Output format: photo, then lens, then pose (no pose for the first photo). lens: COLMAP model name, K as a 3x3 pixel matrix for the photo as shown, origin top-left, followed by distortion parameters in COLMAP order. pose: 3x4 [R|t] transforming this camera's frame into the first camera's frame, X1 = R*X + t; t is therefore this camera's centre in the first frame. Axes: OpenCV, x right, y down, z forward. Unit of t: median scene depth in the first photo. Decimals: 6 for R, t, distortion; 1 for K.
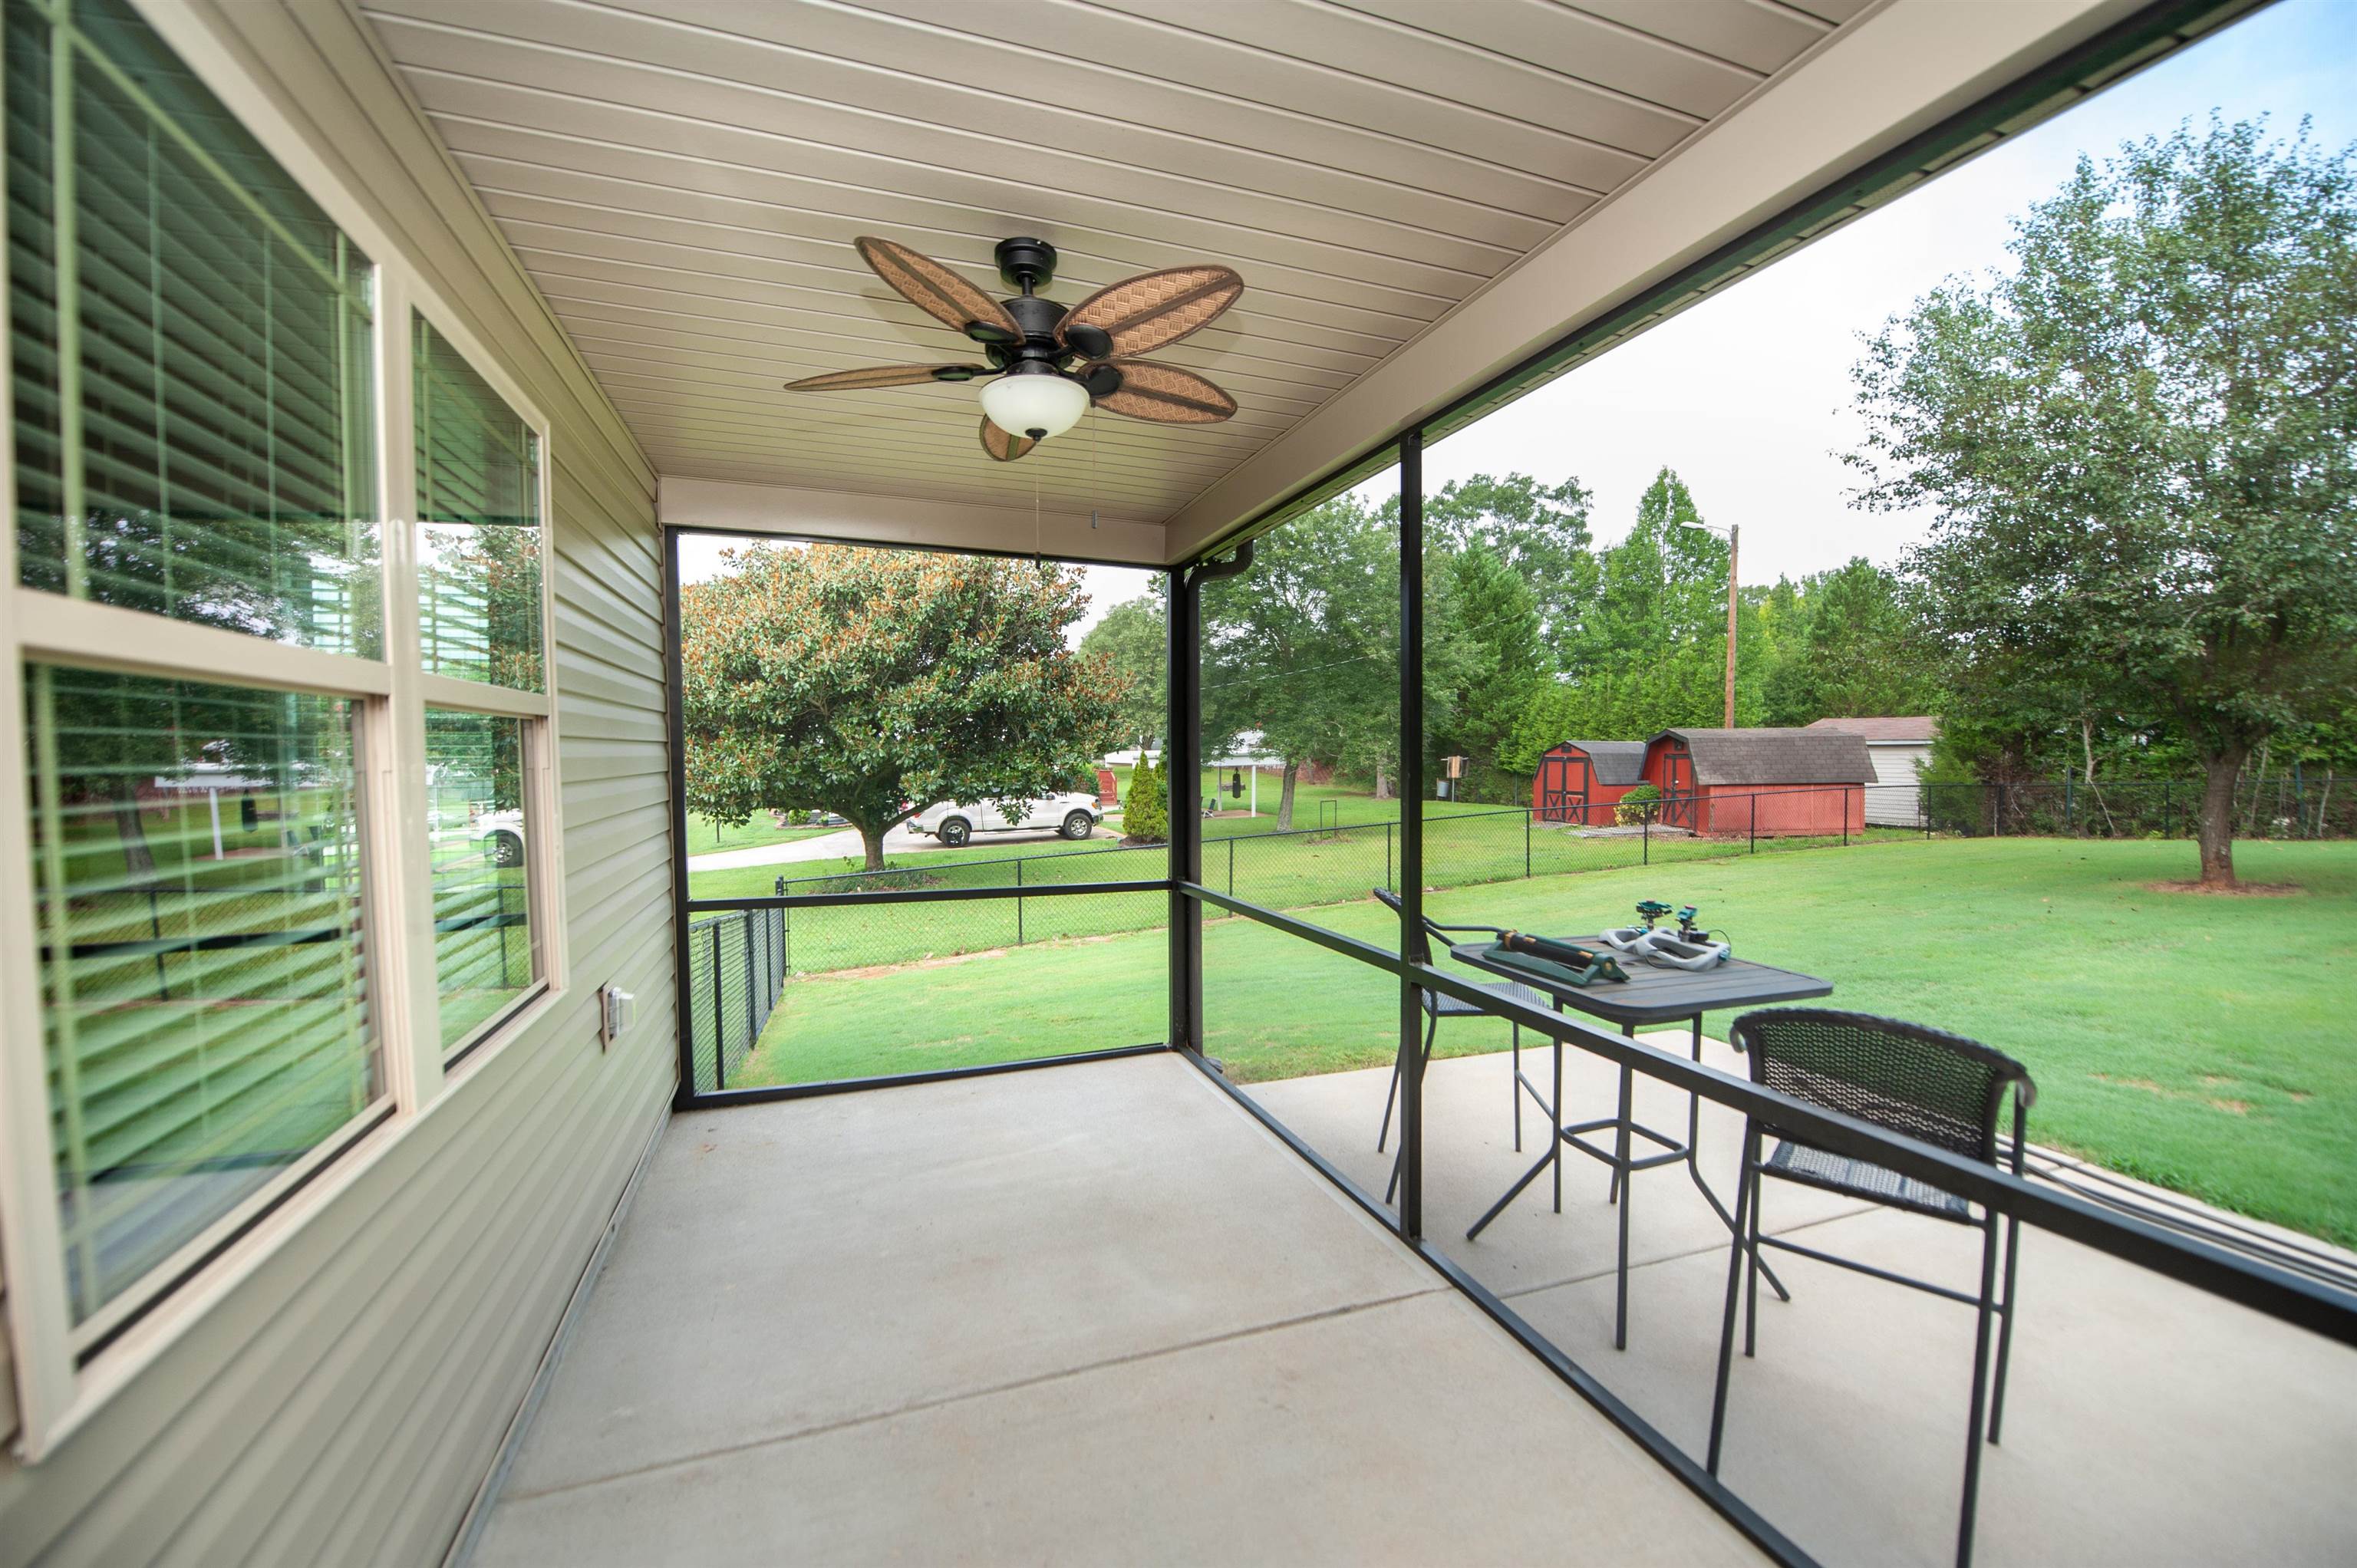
lens RADIAL K [[958.1, 0, 1190.5], [0, 958.1, 790.0], [0, 0, 1]] dist [-0.009846, -0.003545]
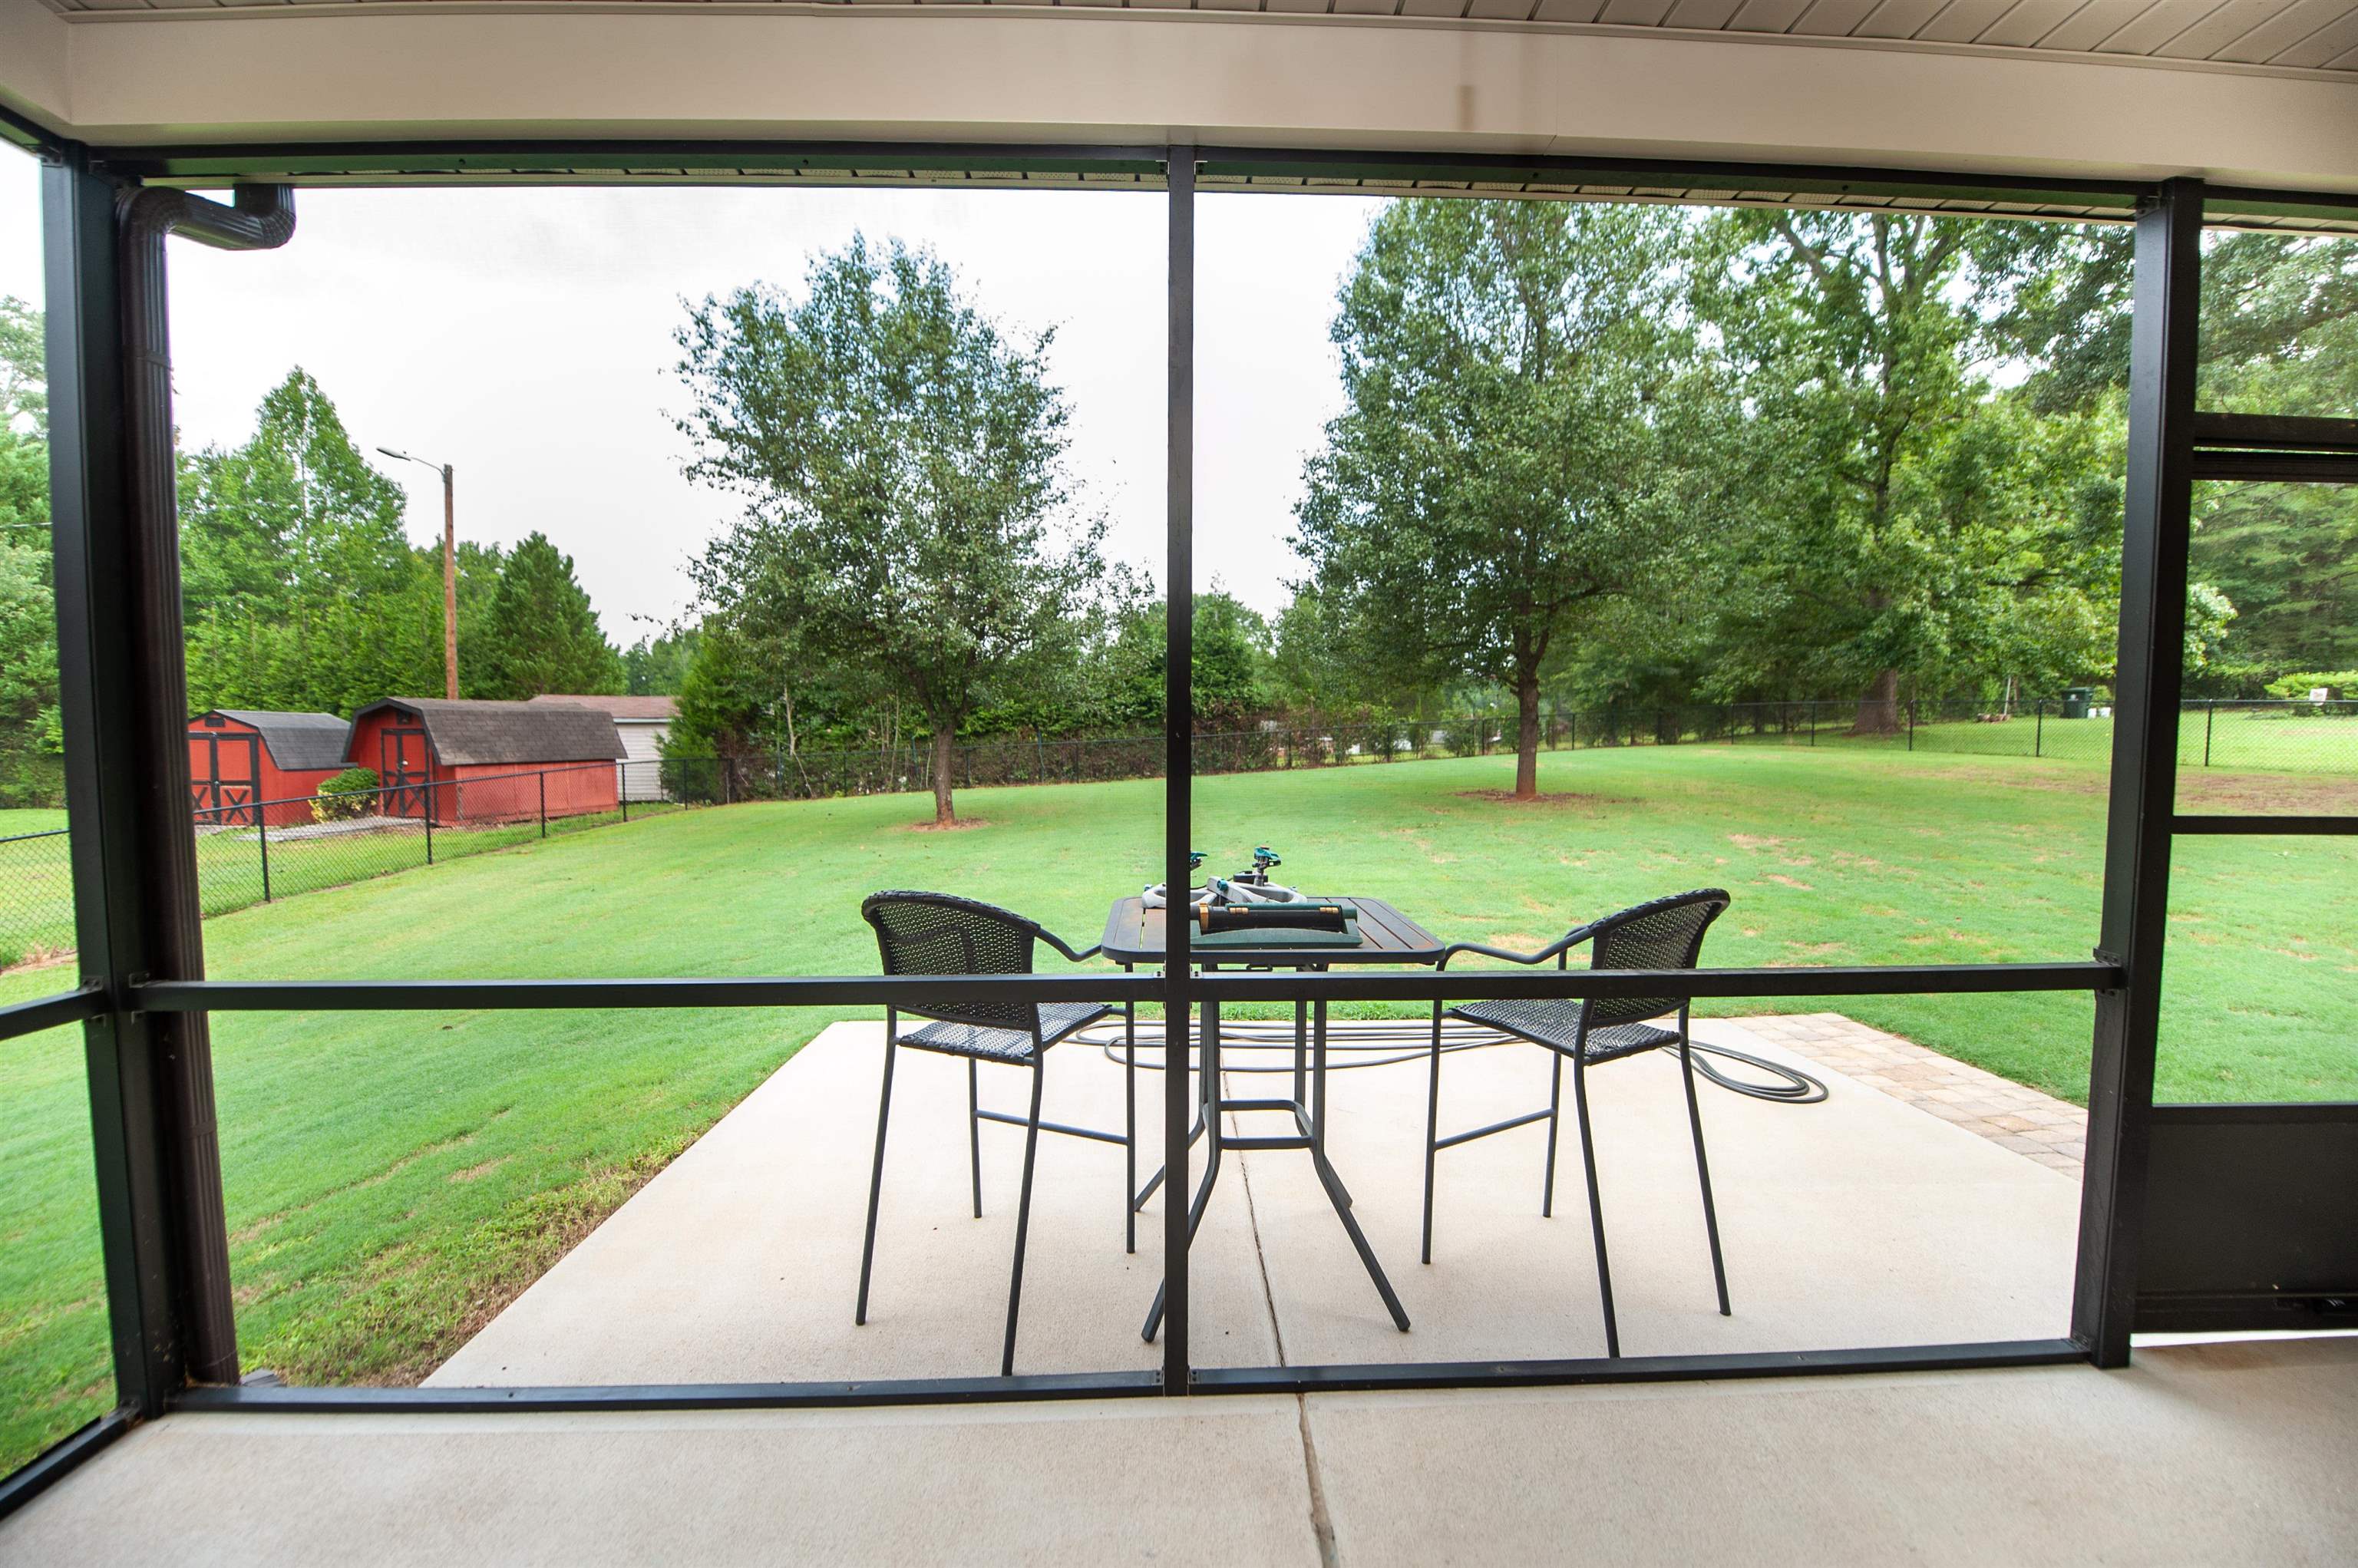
lens RADIAL K [[958.5, 0, 1189.9], [0, 958.5, 785.1], [0, 0, 1]] dist [-0.009846, -0.003545]
pose [[0.311351, -0.043983, 0.949277, -0.057053], [0.033017, 0.998826, 0.035450, 0.003899], [-0.949721, 0.020304, 0.312437, 0.114859]]
